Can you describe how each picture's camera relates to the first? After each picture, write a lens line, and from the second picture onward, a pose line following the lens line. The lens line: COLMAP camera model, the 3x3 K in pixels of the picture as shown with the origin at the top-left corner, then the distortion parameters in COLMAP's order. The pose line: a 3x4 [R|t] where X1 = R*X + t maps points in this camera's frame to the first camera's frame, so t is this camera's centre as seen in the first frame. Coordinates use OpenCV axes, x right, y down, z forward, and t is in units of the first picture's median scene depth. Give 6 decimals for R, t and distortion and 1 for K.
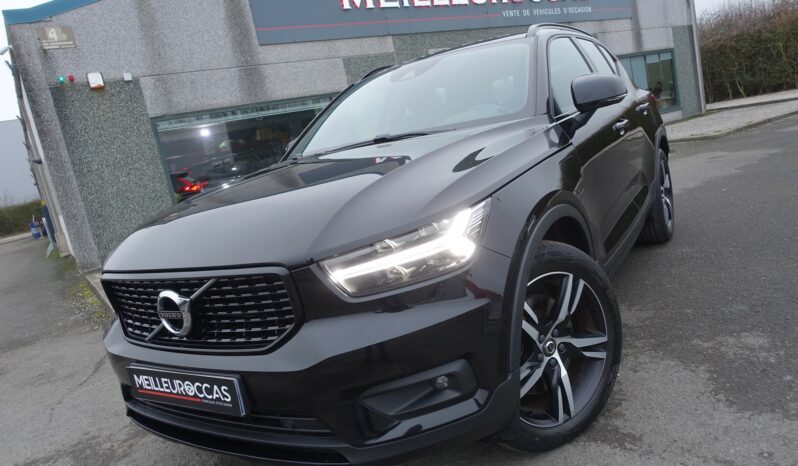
lens RADIAL K [[543.9, 0, 399.0], [0, 543.9, 233.0], [0, 0, 1]] dist [-0.009863, 0.001562]
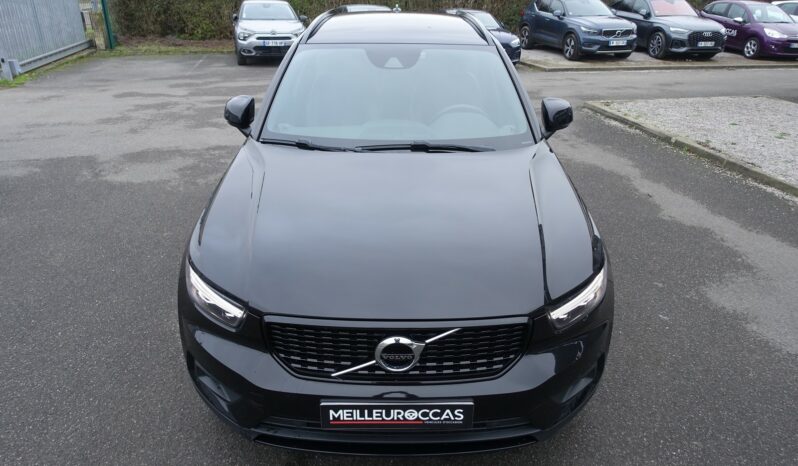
lens RADIAL K [[543.9, 0, 399.0], [0, 543.9, 233.0], [0, 0, 1]] dist [-0.009863, 0.001562]
pose [[0.829454, -0.047587, 0.556544, -1.054166], [-0.072887, 0.978625, 0.192304, -0.318349], [-0.553799, -0.200072, 0.808256, 0.161537]]
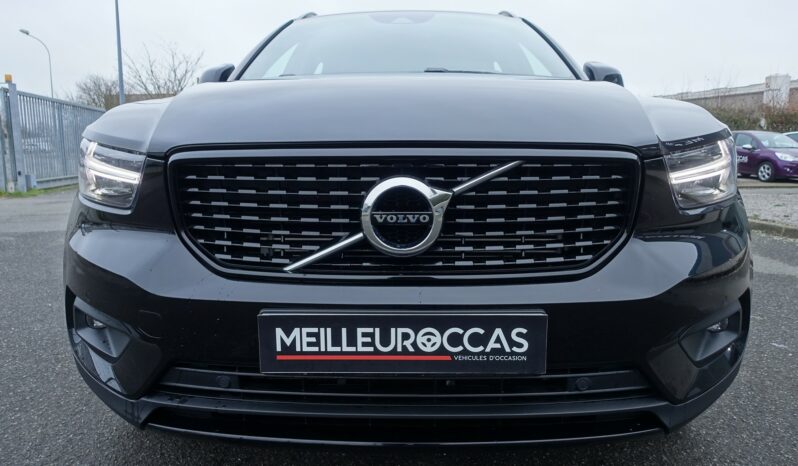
lens RADIAL K [[543.9, 0, 399.0], [0, 543.9, 233.0], [0, 0, 1]] dist [-0.009863, 0.001562]
pose [[0.844732, 0.101619, 0.525454, -0.764156], [-0.068095, 0.994236, -0.082808, 0.224597], [-0.530840, 0.034170, 0.846783, 0.506726]]
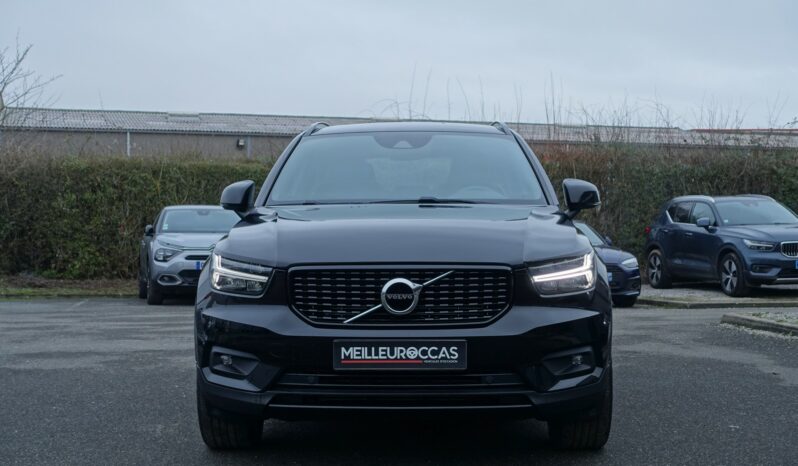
lens RADIAL K [[1199.5, 0, 399.0], [0, 1199.5, 233.0], [0, 0, 1]] dist [-0.039982, -0.043715]
pose [[0.847546, 0.175741, 0.500781, -1.970503], [-0.067373, 0.971577, -0.226935, 0.682574], [-0.526429, 0.158599, 0.835296, -1.503463]]
